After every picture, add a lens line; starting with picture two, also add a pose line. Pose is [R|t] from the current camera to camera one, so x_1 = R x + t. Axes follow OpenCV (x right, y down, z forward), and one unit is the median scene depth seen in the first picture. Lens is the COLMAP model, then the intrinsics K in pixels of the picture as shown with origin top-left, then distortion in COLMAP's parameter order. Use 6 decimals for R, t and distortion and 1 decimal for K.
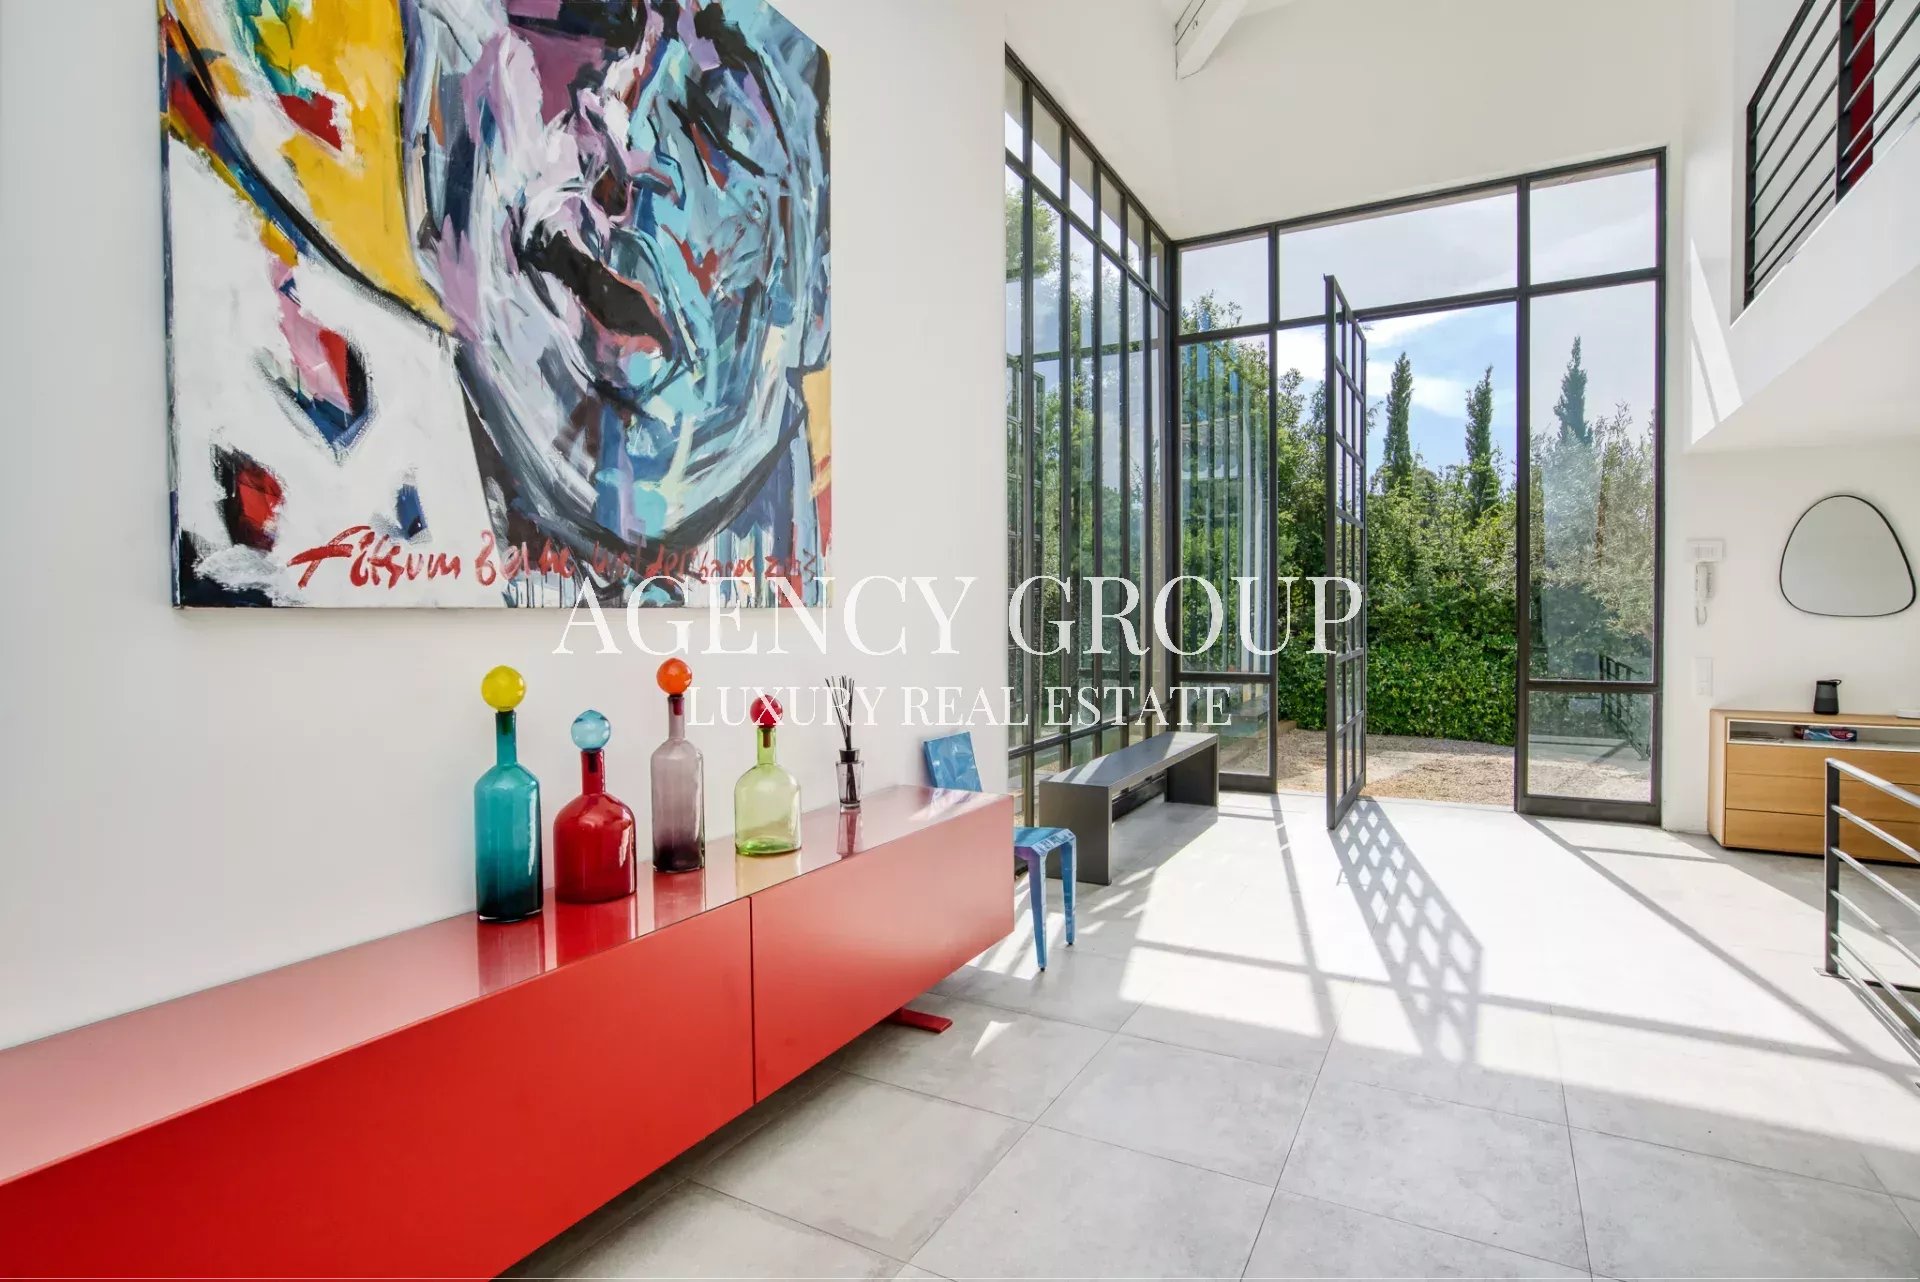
lens RADIAL K [[937.5, 0, 956.1], [0, 937.5, 636.6], [0, 0, 1]] dist [-0.007051, -0.000944]
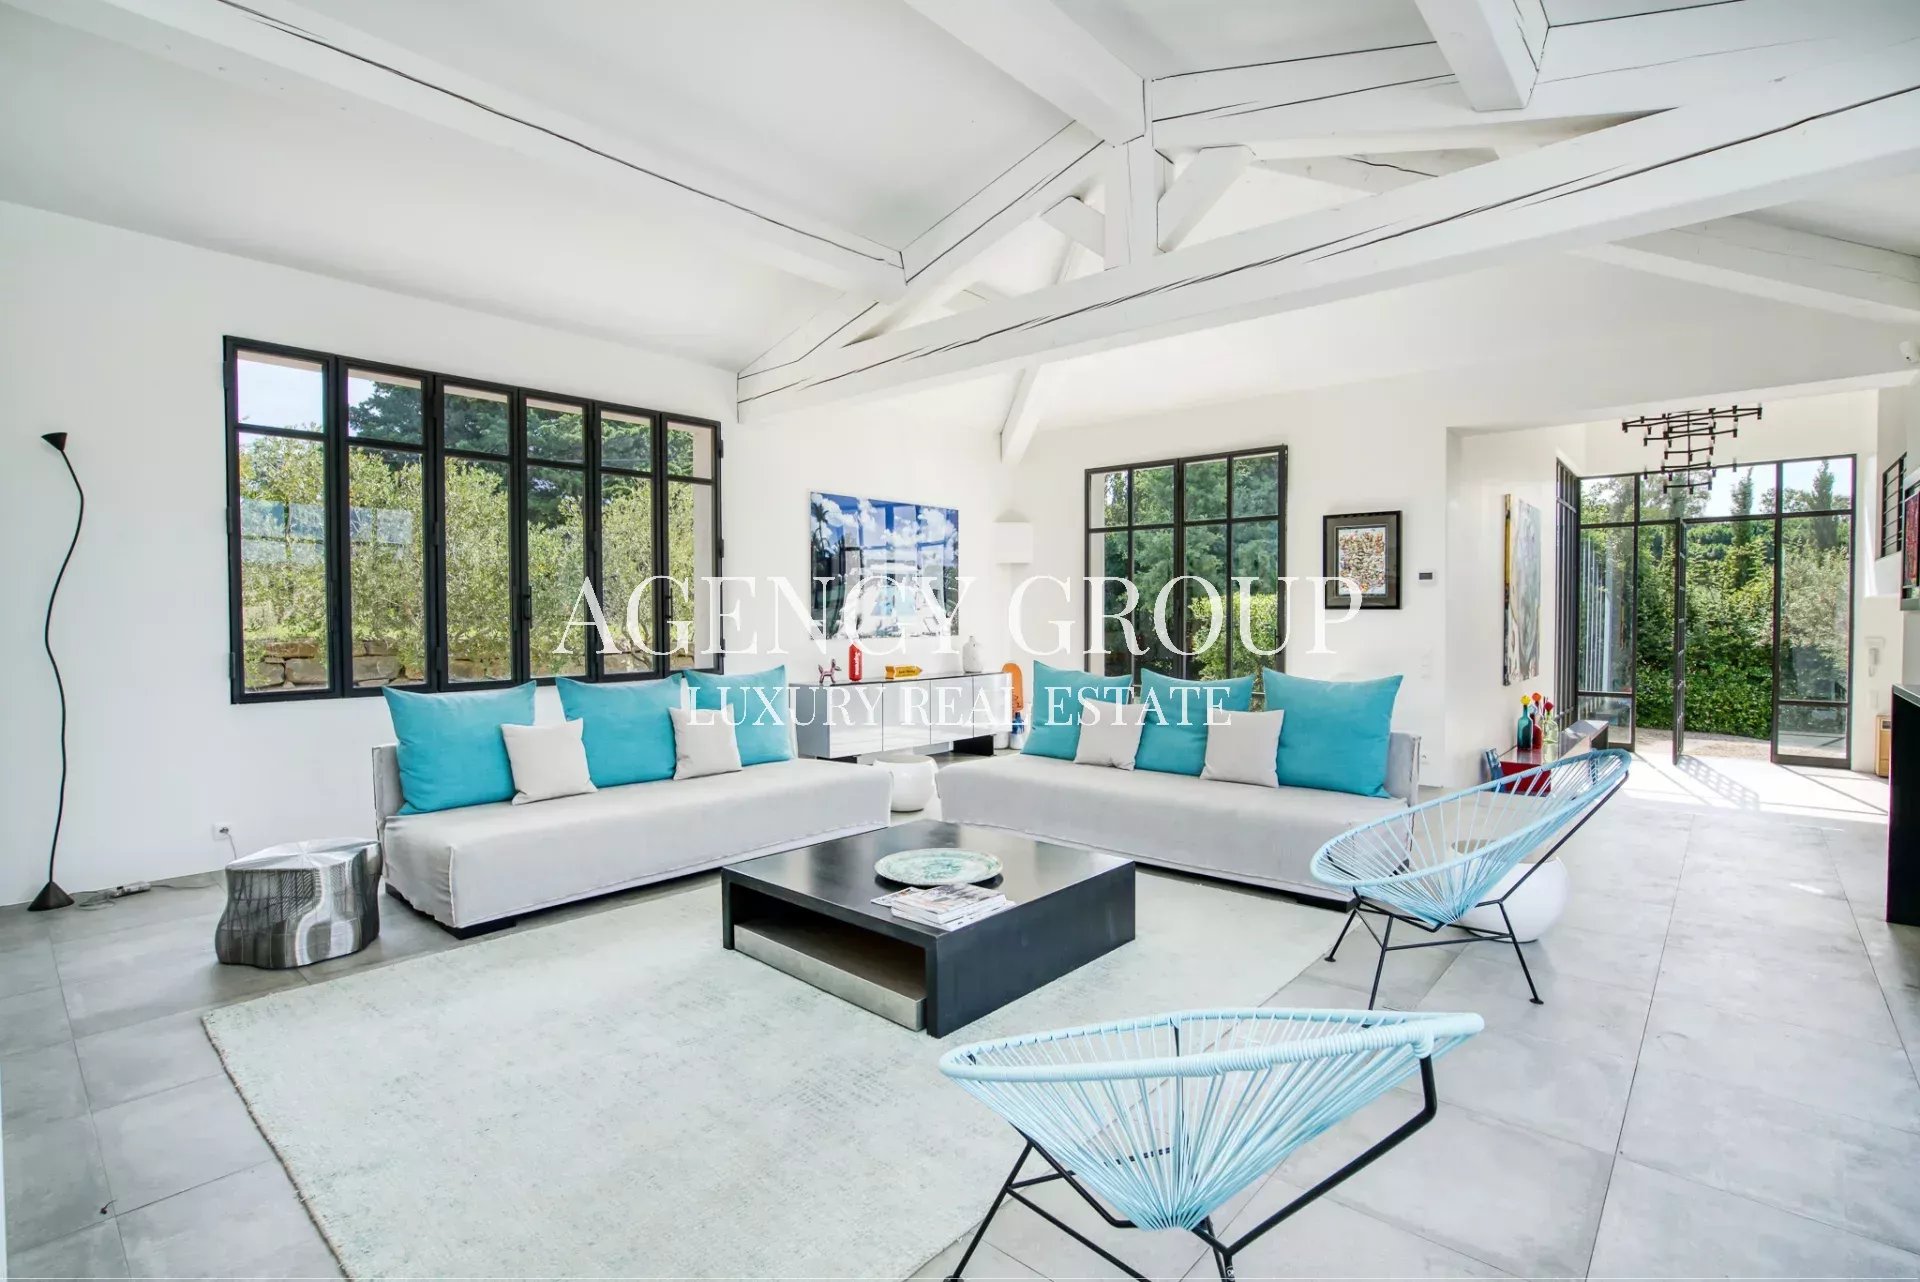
lens RADIAL K [[877.1, 0, 966.8], [0, 877.1, 638.8], [0, 0, 1]] dist [-0.000914, -0.000012]
pose [[0.979414, 0.009817, -0.201622, -0.415189], [-0.009400, 0.999951, 0.003026, -0.042026], [0.201642, -0.001069, 0.979459, -0.690293]]
